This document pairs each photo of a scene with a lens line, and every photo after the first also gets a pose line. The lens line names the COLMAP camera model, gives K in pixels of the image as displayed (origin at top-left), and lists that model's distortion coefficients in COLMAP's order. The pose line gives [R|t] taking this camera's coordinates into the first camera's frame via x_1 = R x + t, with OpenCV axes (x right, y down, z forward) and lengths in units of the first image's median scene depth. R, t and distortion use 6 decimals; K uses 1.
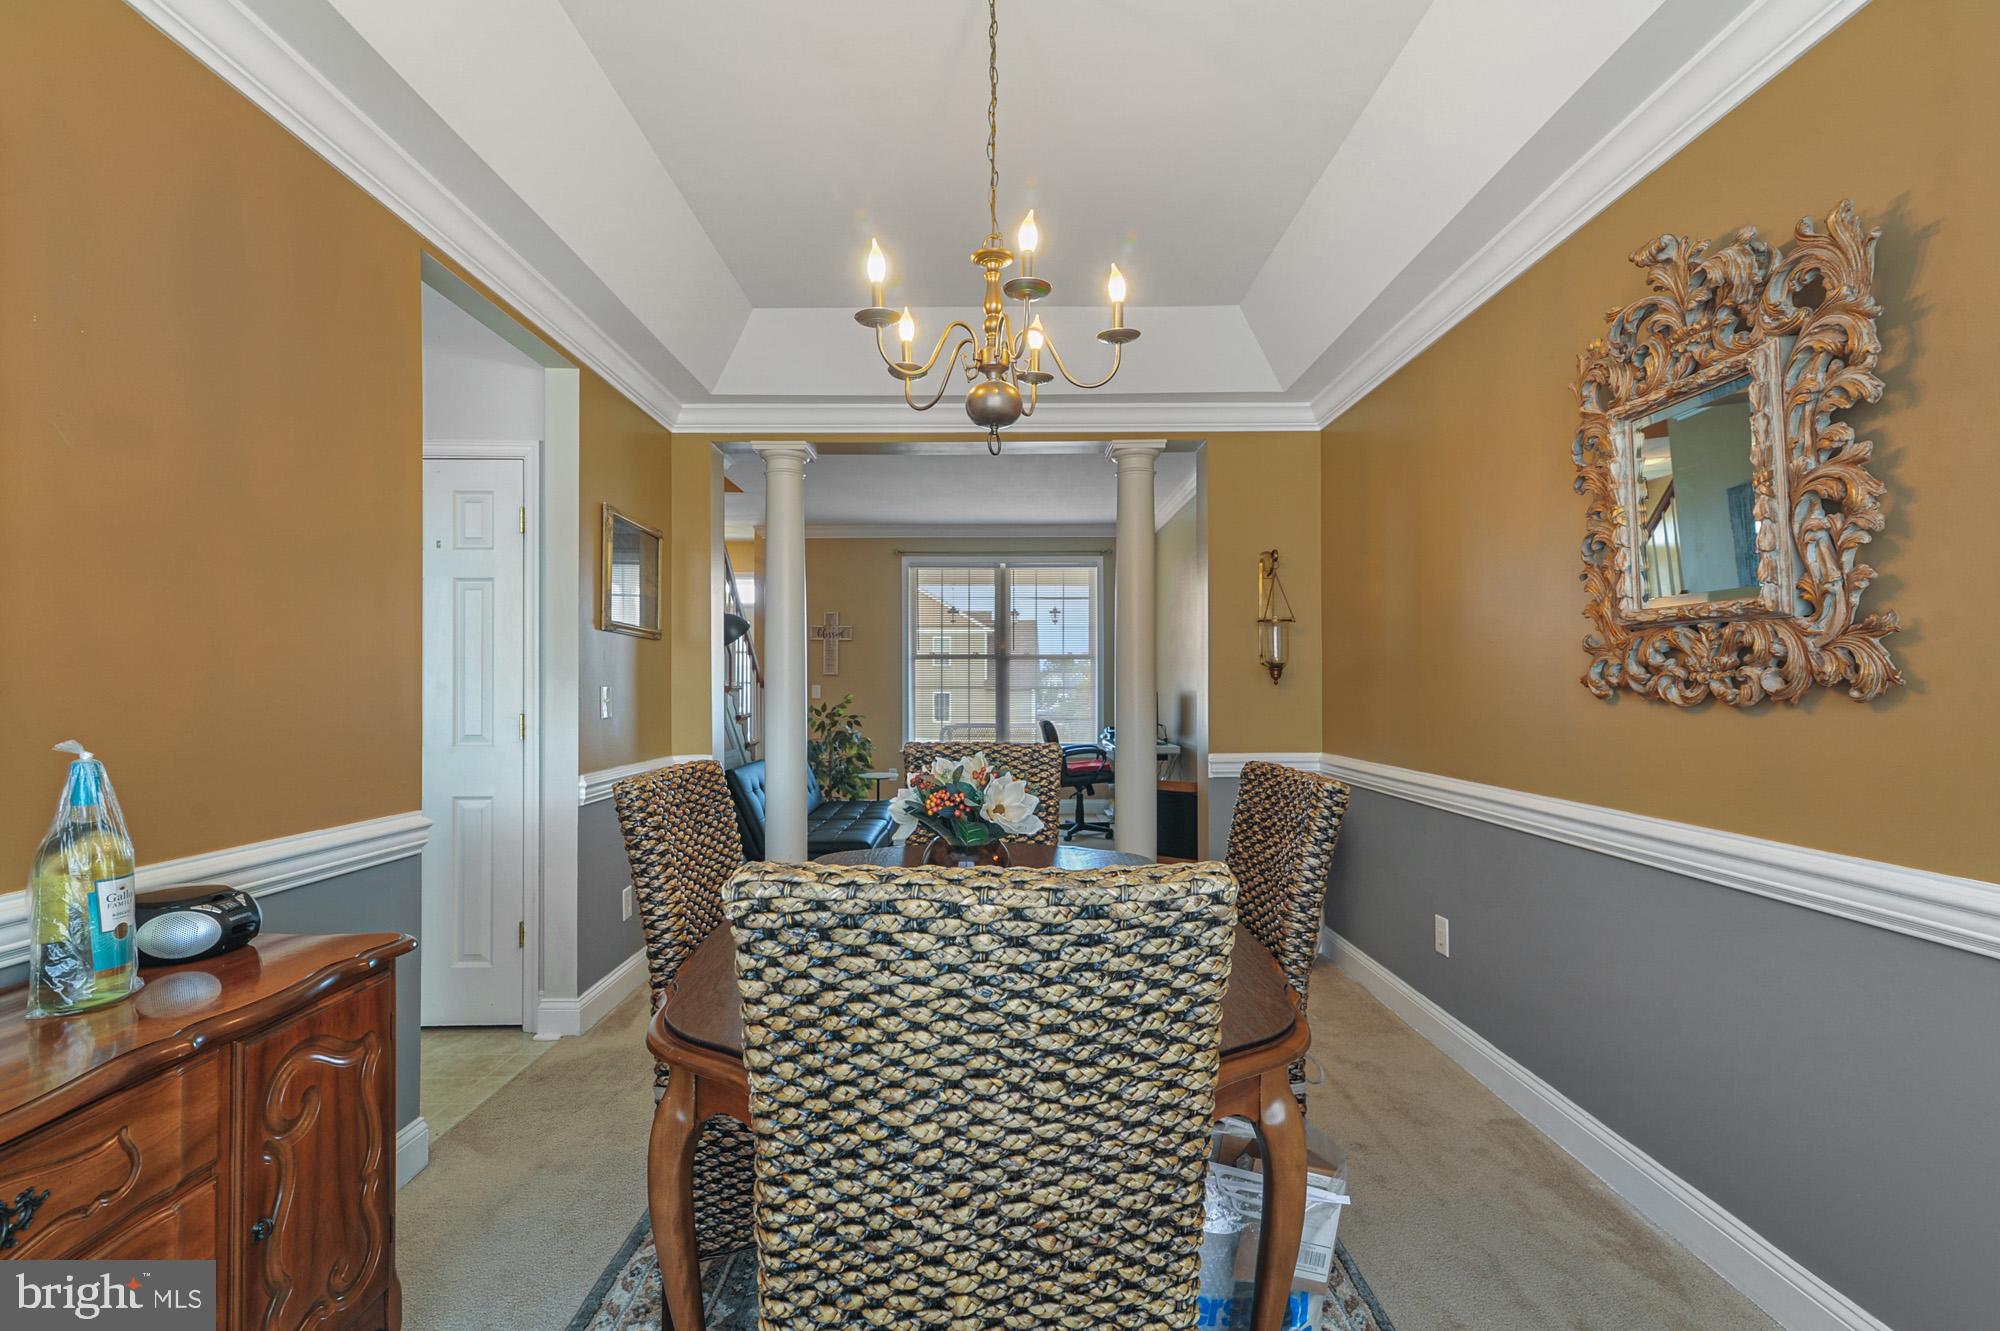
lens RADIAL K [[931.2, 0, 994.3], [0, 931.2, 680.3], [0, 0, 1]] dist [0.013234, -0.001345]
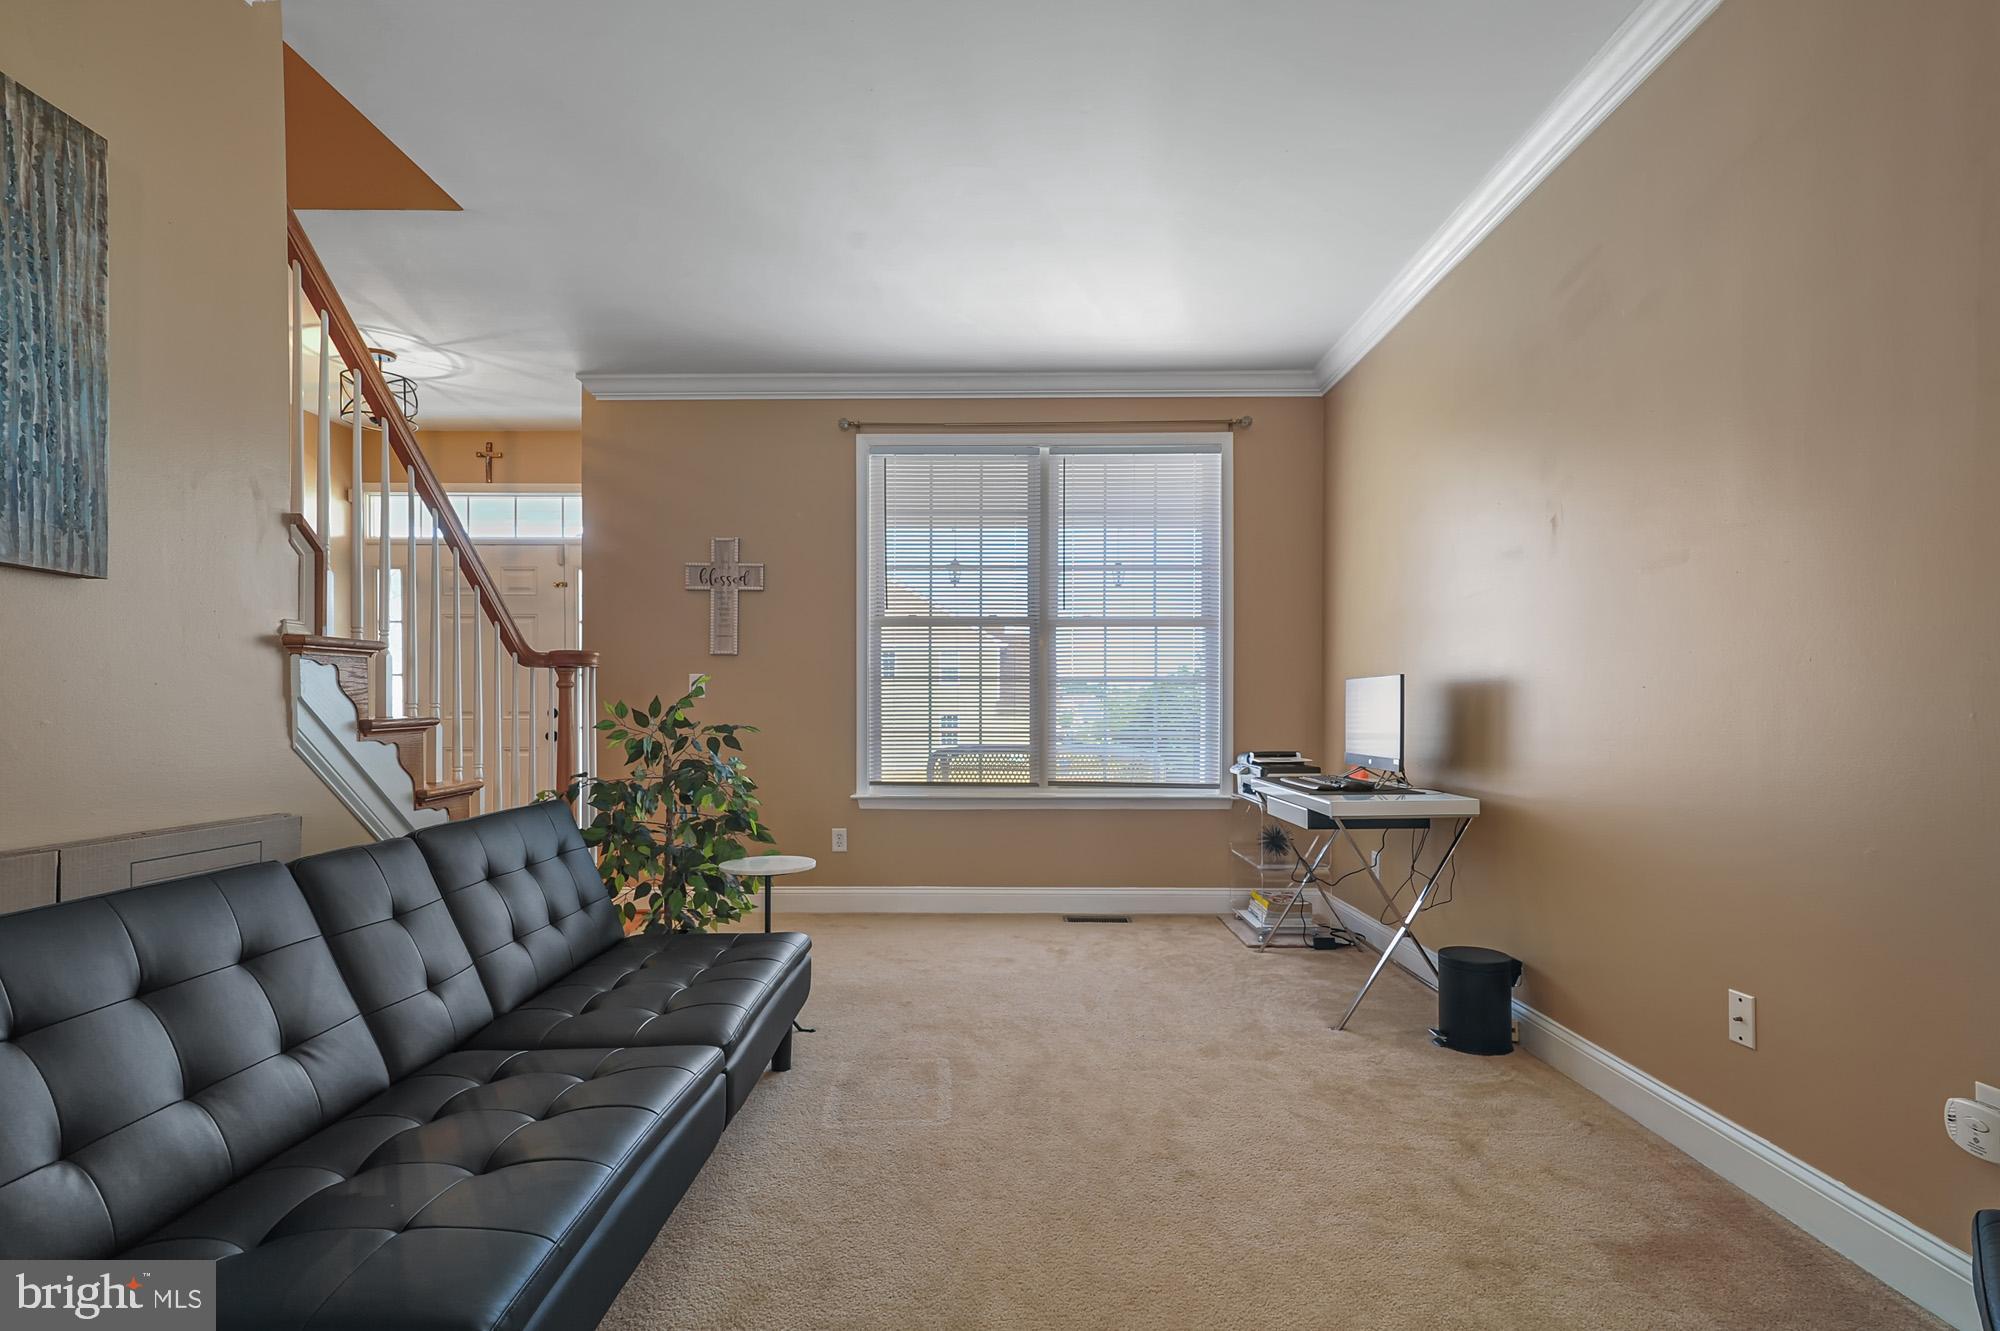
lens RADIAL K [[931.2, 0, 994.3], [0, 931.2, 680.3], [0, 0, 1]] dist [0.013234, -0.001345]
pose [[0.999754, 0.002179, -0.022090, -0.007388], [-0.002769, 0.999639, -0.026716, 0.023365], [0.022023, 0.026770, 0.999399, 0.467687]]
